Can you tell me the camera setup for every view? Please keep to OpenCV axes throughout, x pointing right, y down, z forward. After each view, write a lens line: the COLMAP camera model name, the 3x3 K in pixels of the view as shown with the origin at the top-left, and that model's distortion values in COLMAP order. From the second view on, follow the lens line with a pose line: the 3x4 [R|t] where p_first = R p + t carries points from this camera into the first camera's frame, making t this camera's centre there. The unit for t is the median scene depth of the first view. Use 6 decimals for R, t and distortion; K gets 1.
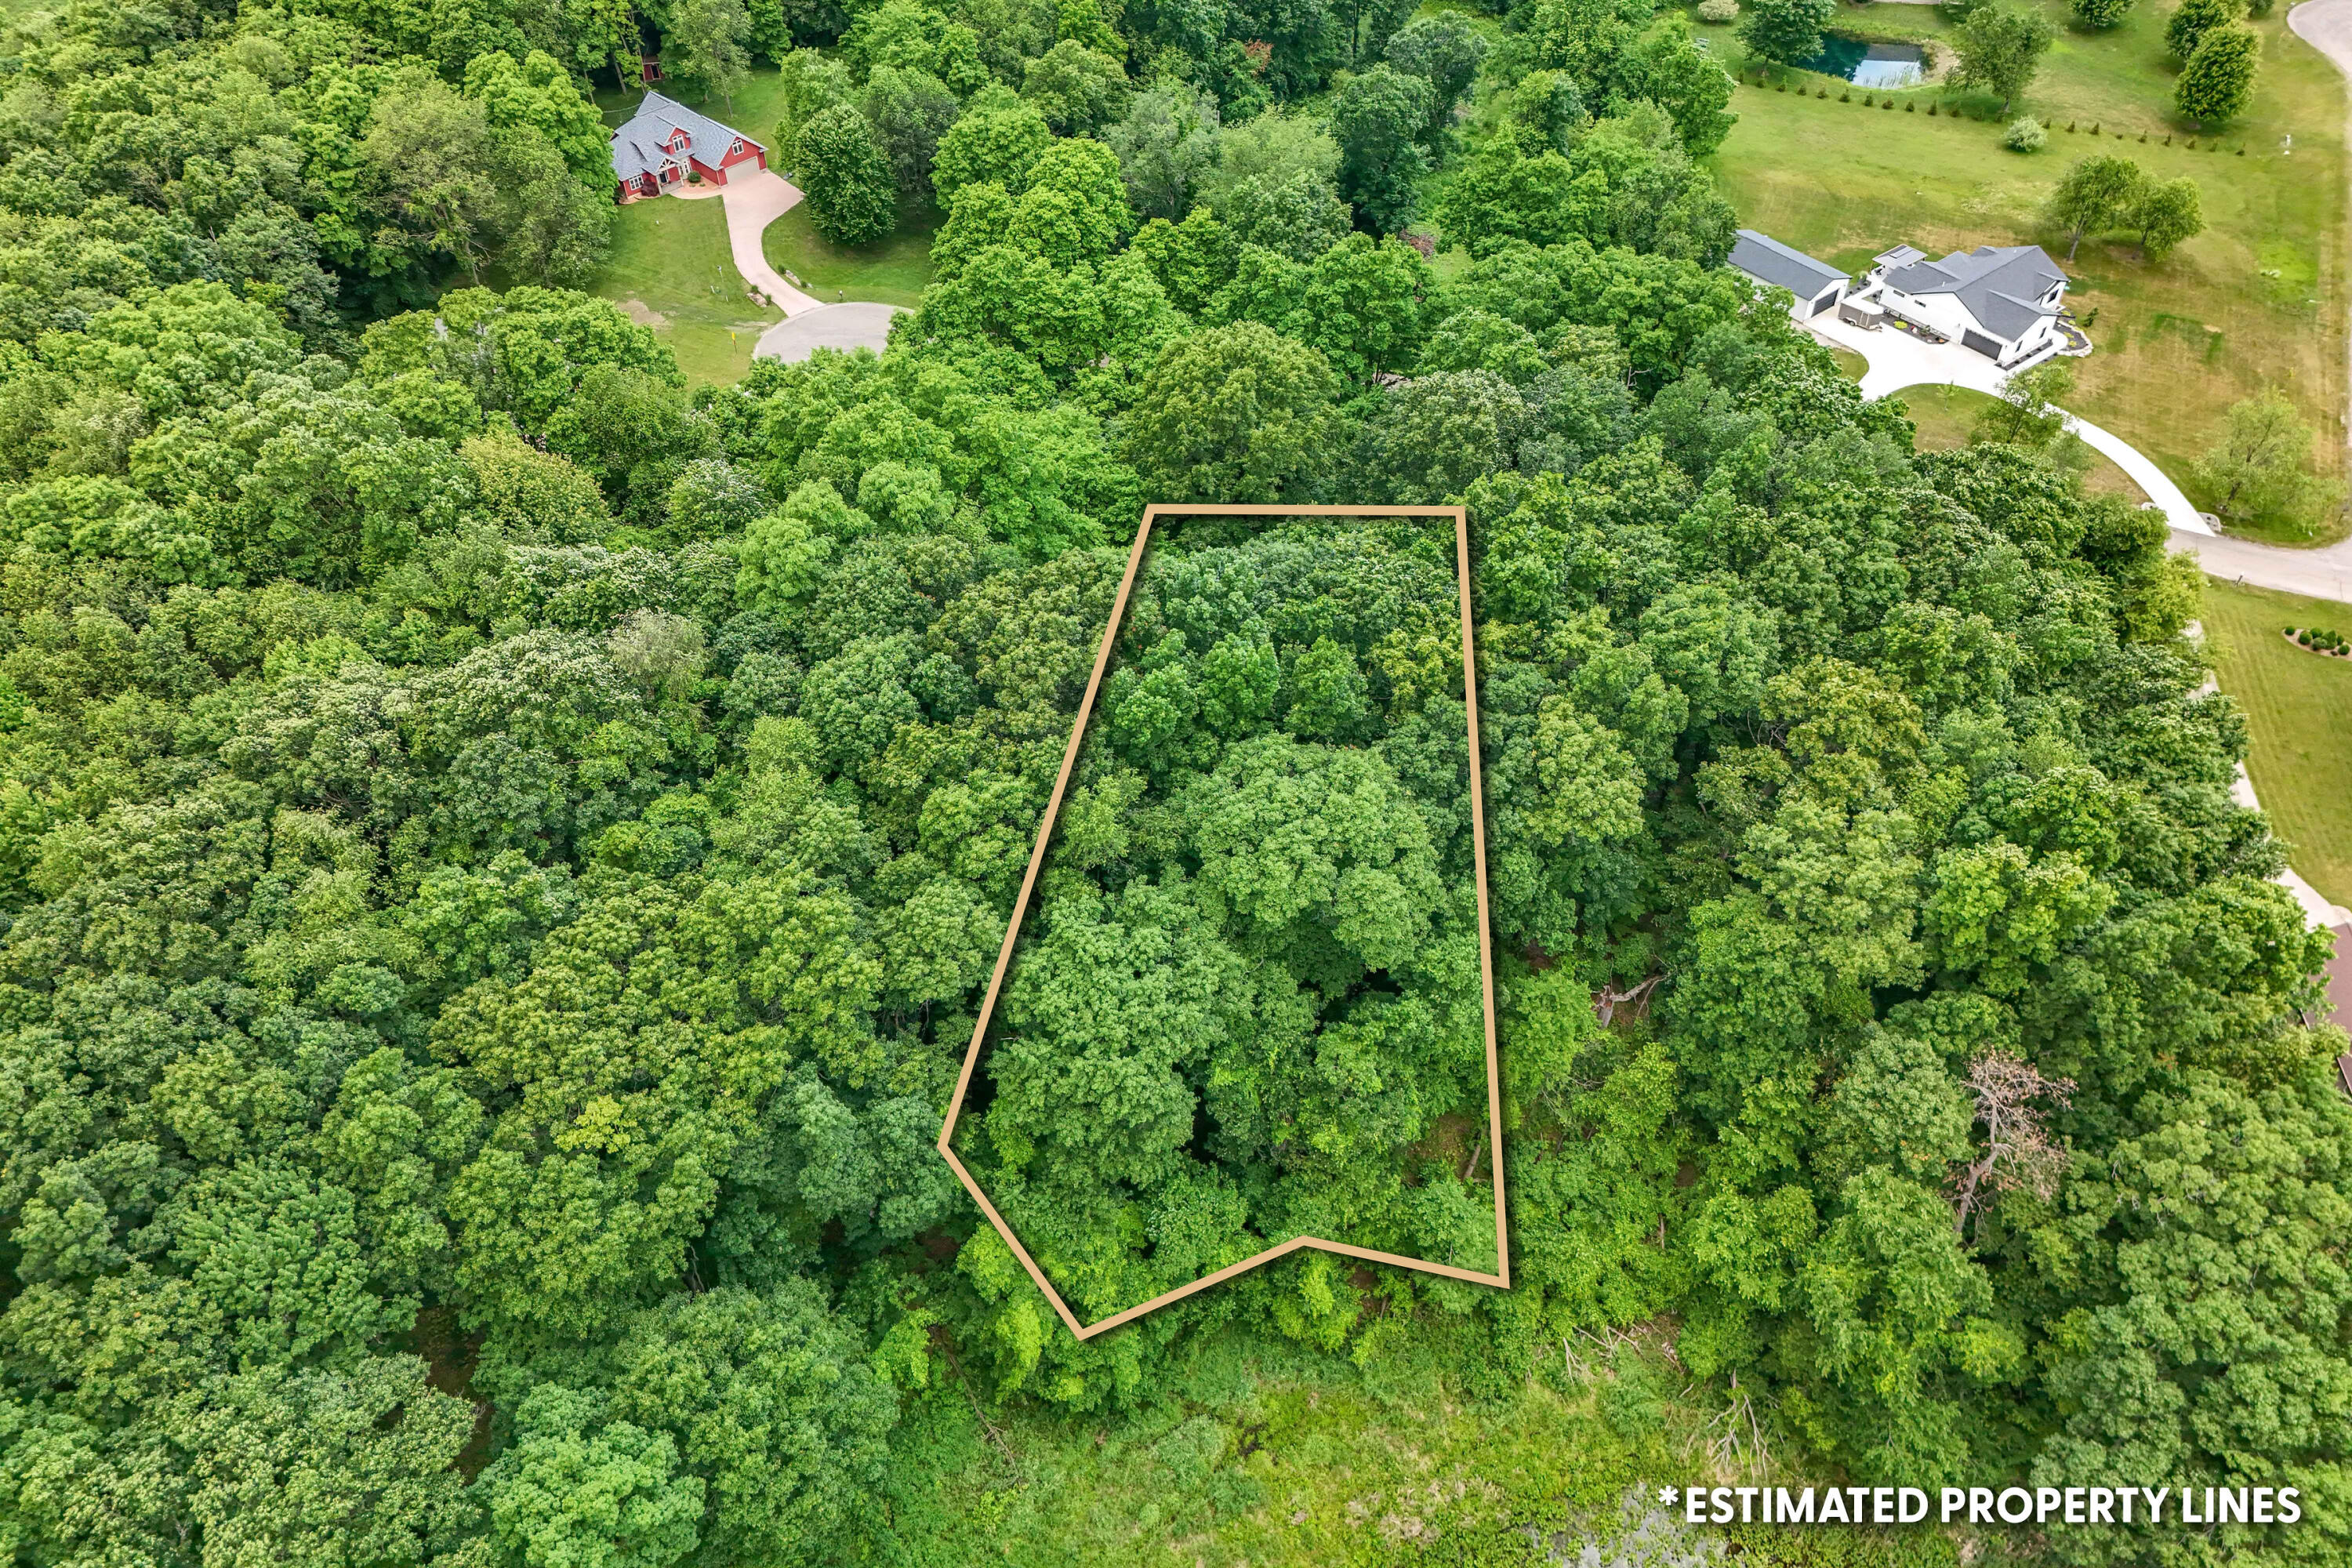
lens RADIAL K [[1637.9, 0, 1180.6], [0, 1637.9, 780.4], [0, 0, 1]] dist [0.010117, 0.003166]
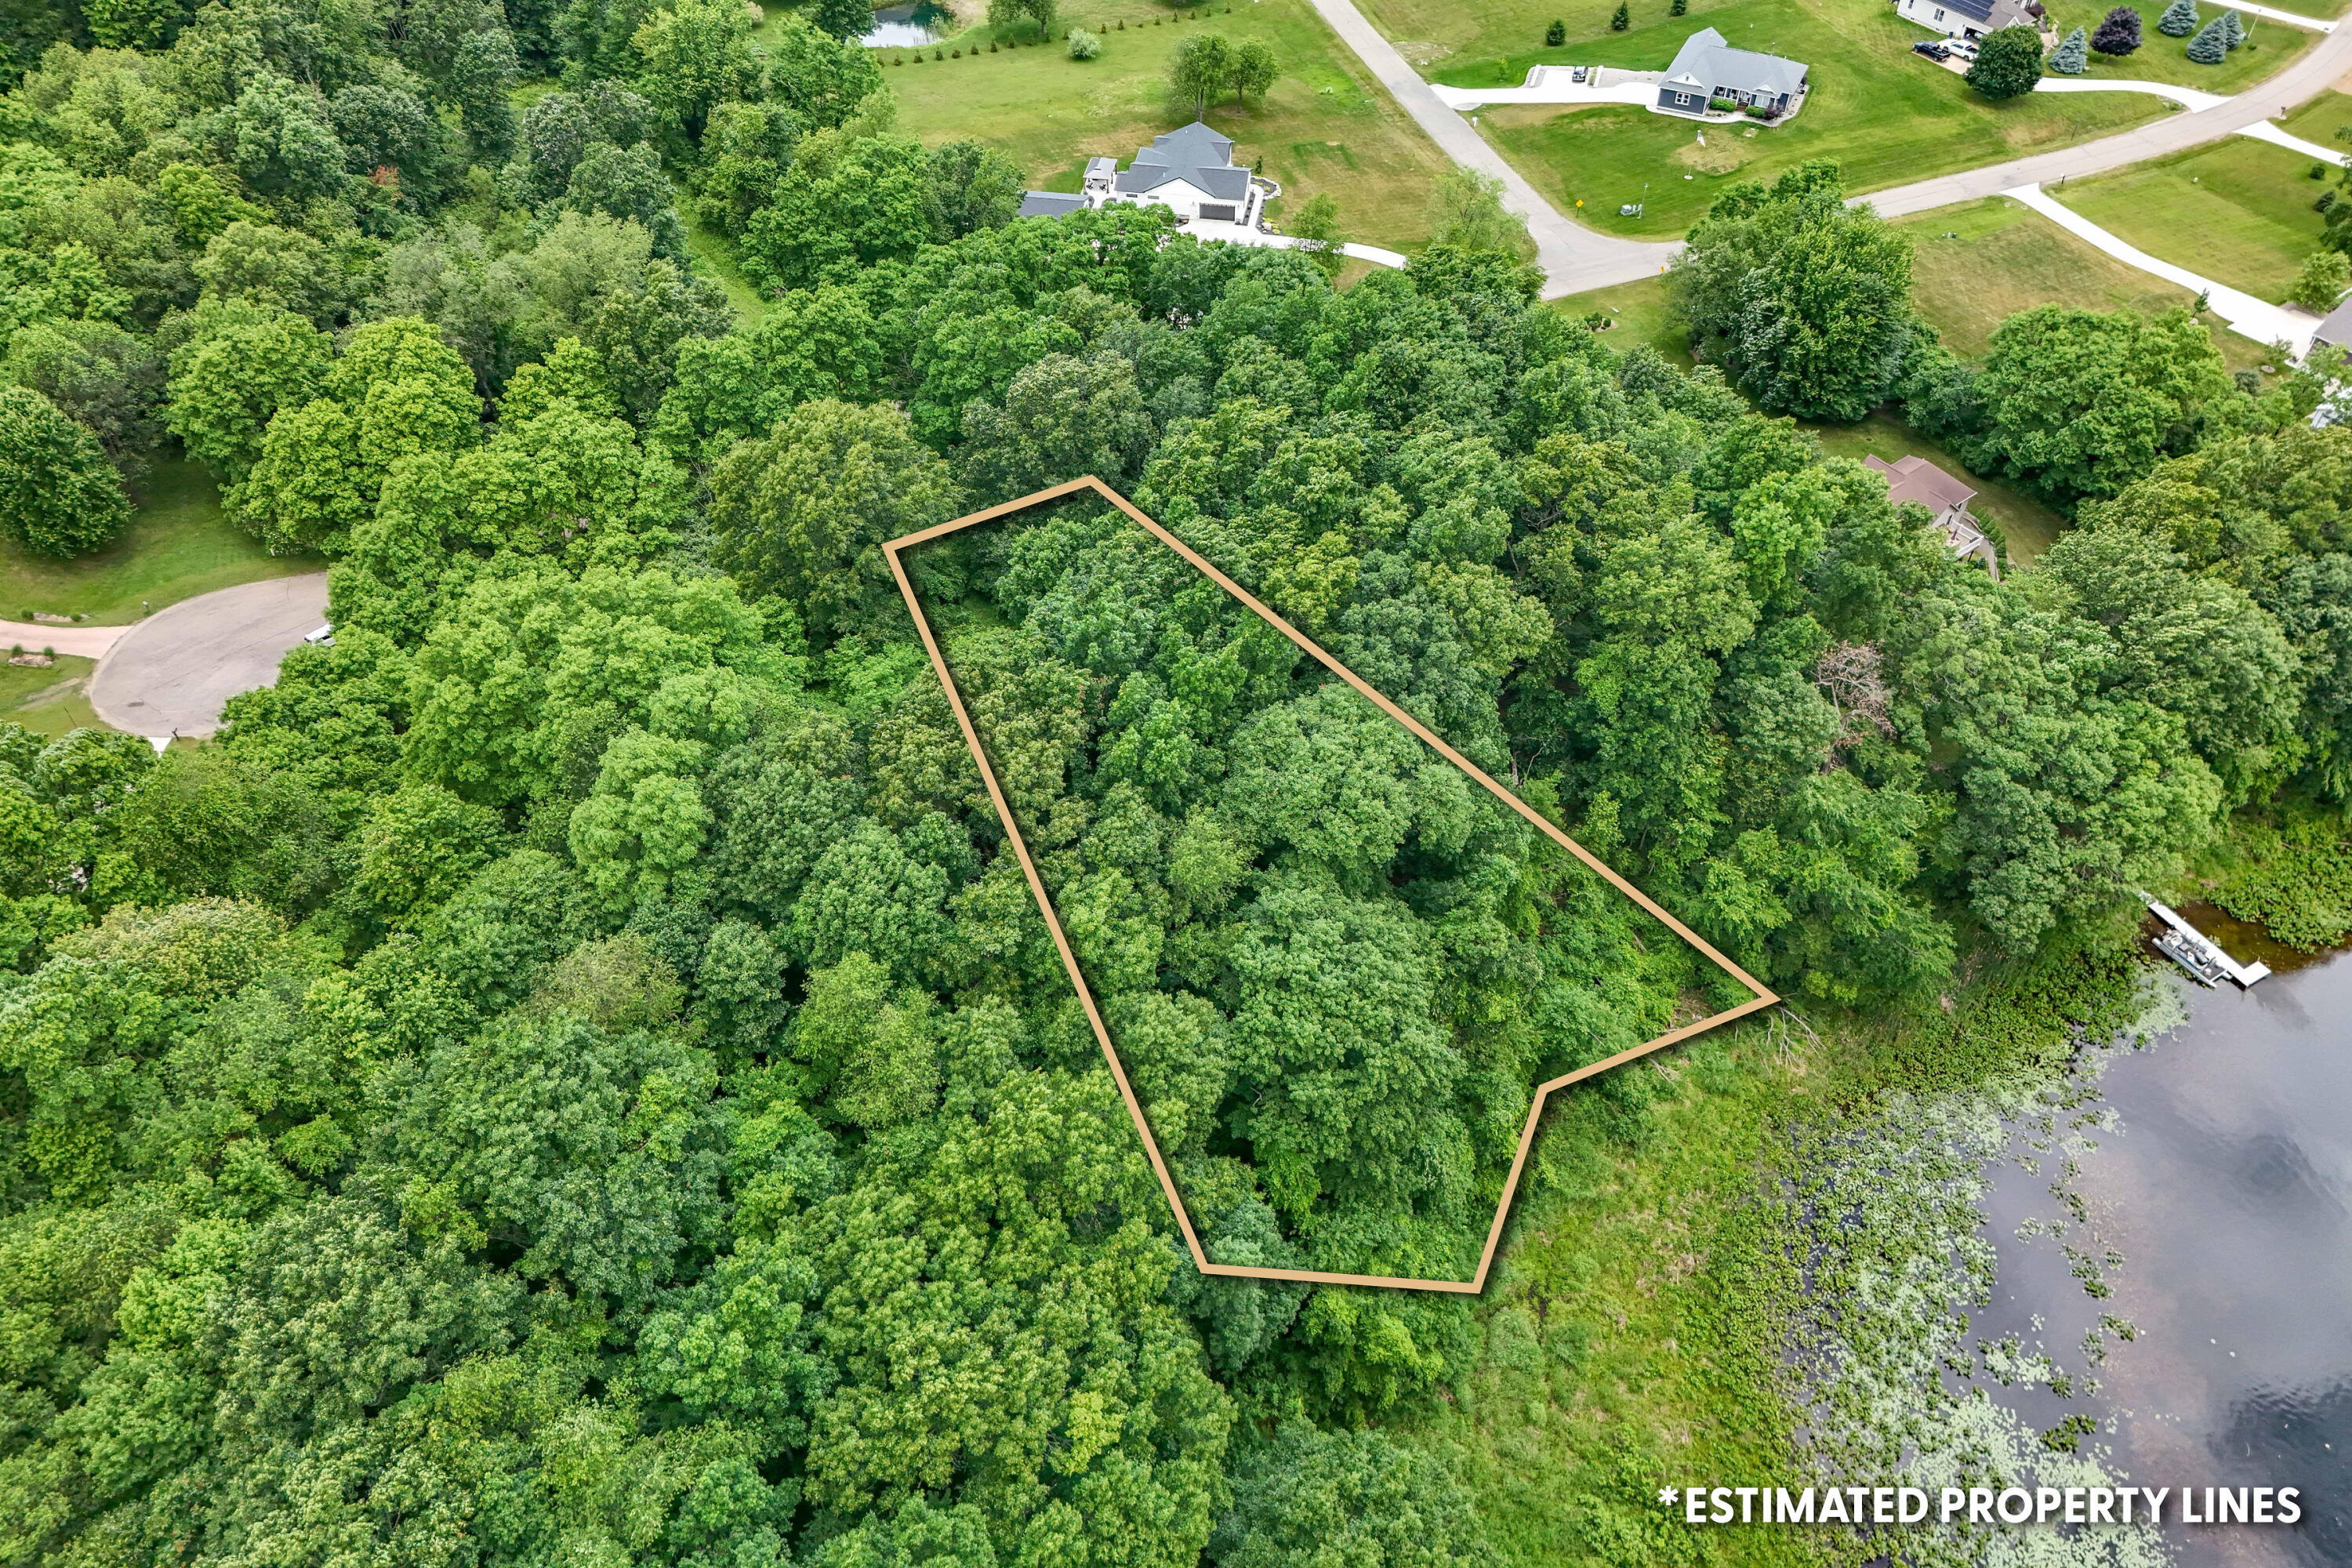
lens RADIAL K [[1637.9, 0, 1180.4], [0, 1637.9, 787.6], [0, 0, 1]] dist [0.010117, 0.003166]
pose [[0.704438, -0.489819, 0.513657, -0.422216], [0.491625, 0.858711, 0.144637, -0.128232], [-0.511930, 0.150639, 0.845716, 0.130897]]
